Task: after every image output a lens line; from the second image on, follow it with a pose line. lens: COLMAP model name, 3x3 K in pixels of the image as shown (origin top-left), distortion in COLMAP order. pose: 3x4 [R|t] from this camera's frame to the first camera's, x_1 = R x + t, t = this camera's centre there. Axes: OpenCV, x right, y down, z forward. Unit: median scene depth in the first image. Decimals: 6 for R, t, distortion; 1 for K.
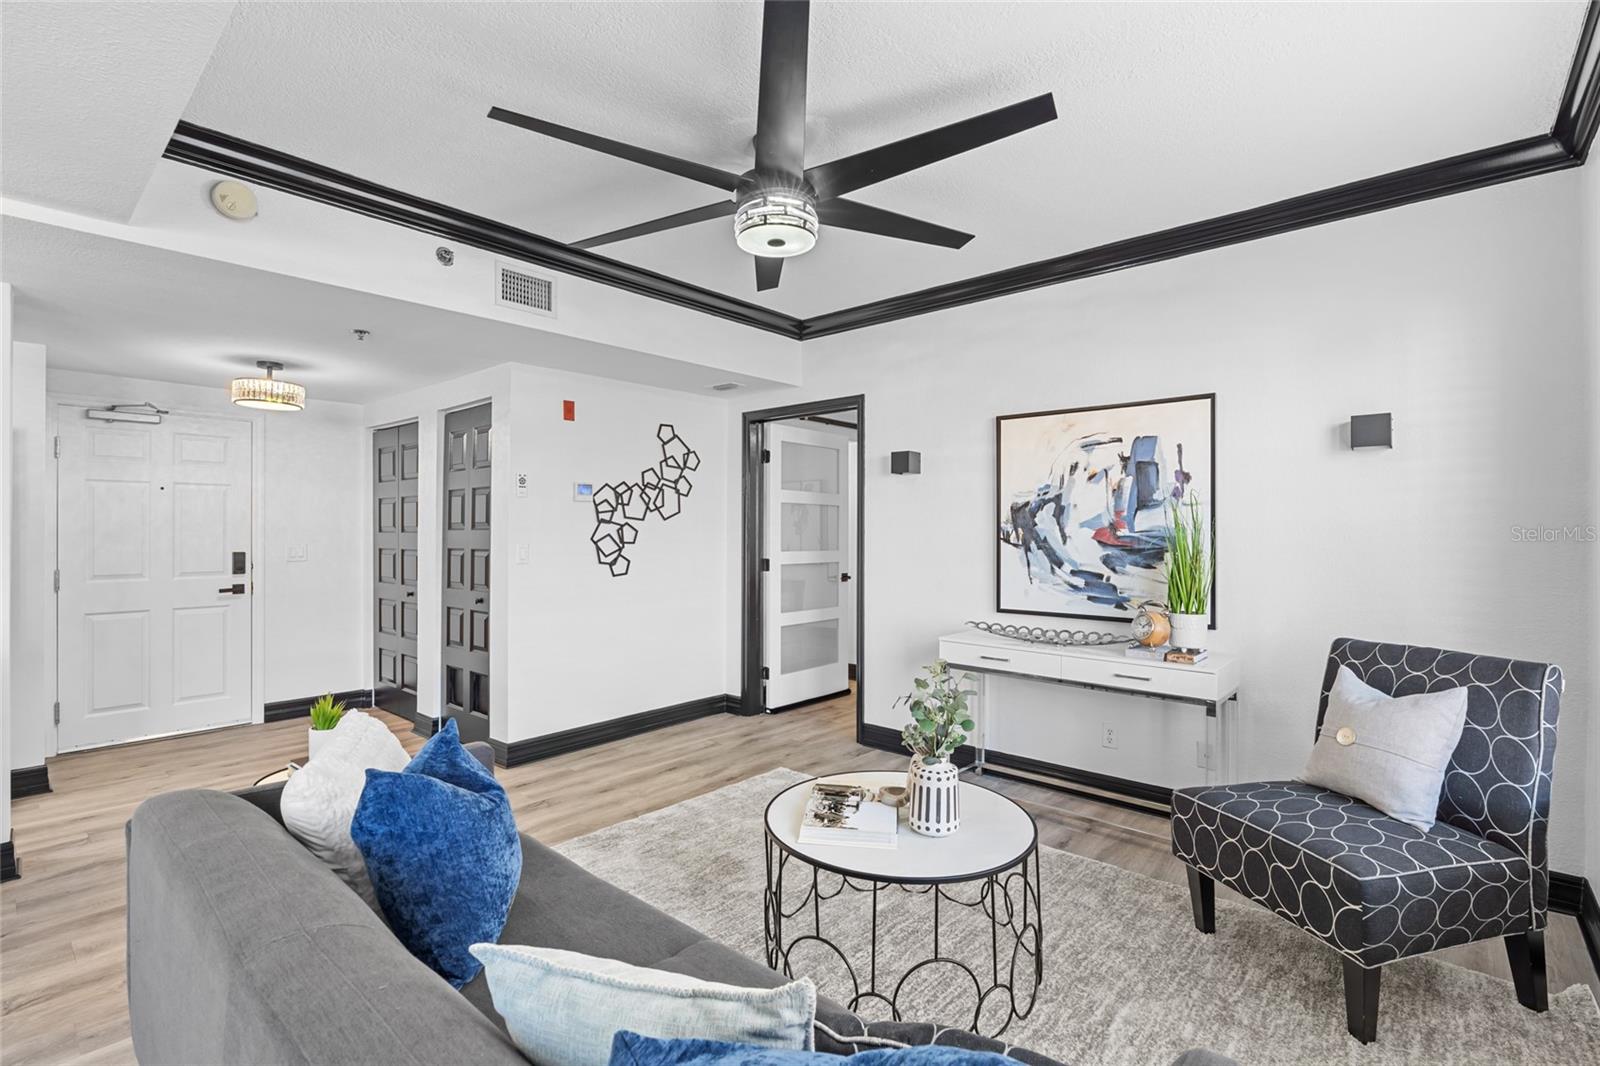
lens RADIAL K [[733.8, 0, 801.5], [0, 733.8, 531.6], [0, 0, 1]] dist [-0.010806, 0.003546]
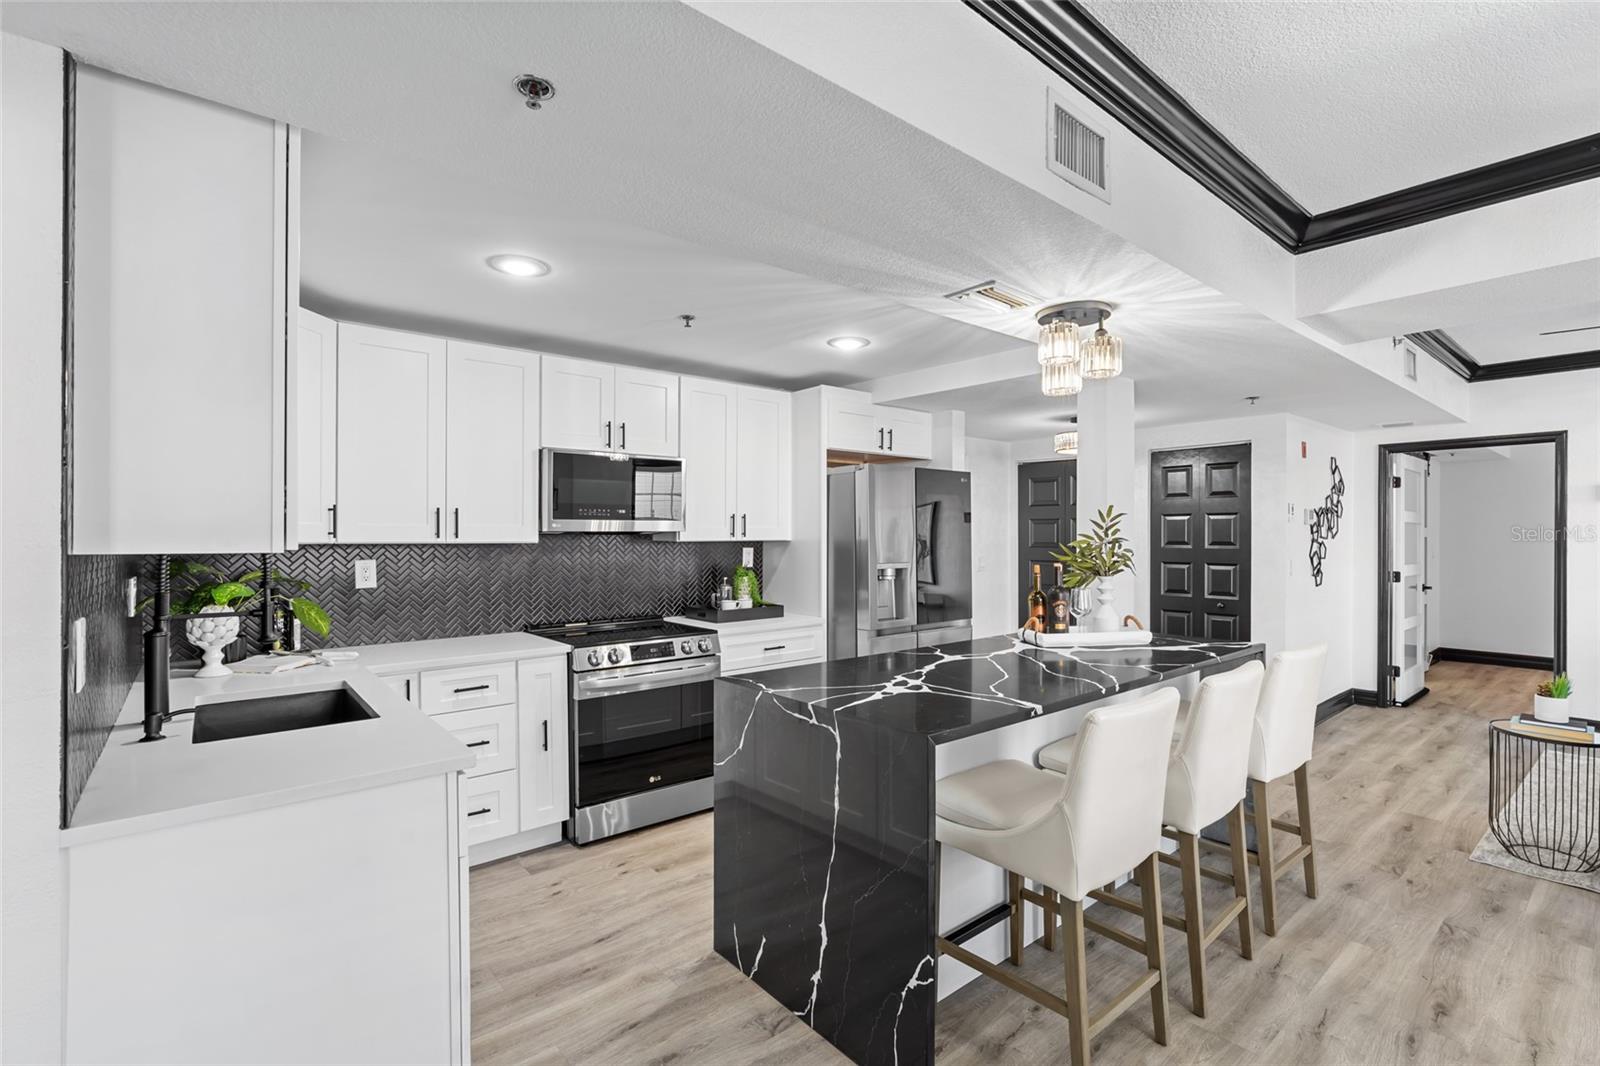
lens RADIAL K [[733.8, 0, 802.3], [0, 733.8, 537.5], [0, 0, 1]] dist [-0.010806, 0.003546]
pose [[0.987192, -0.000279, -0.159538, -1.110930], [0.001733, 0.999958, 0.008977, -0.039212], [0.159529, -0.009138, 0.987151, -0.385373]]
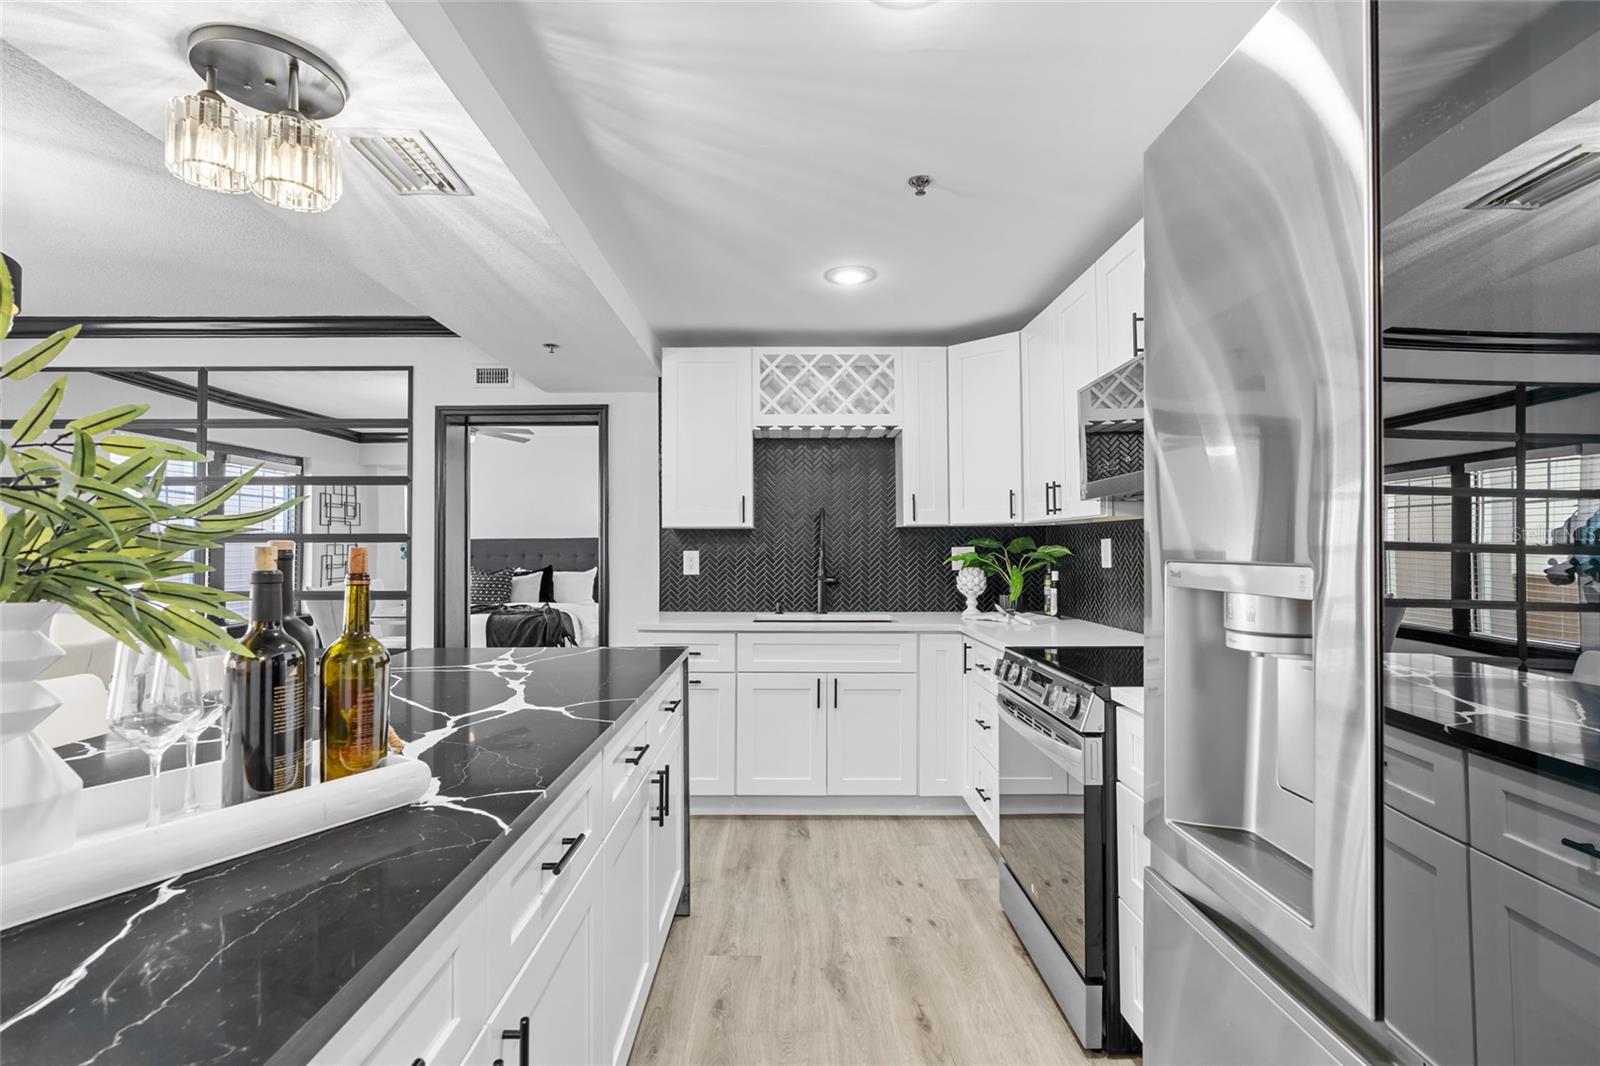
lens RADIAL K [[733.8, 0, 796.1], [0, 733.8, 538.5], [0, 0, 1]] dist [-0.010806, 0.003546]
pose [[-0.745659, -0.001624, -0.666325, -0.912858], [0.010002, 0.999857, -0.013630, 0.003416], [0.666252, -0.016828, -0.745537, 0.844857]]
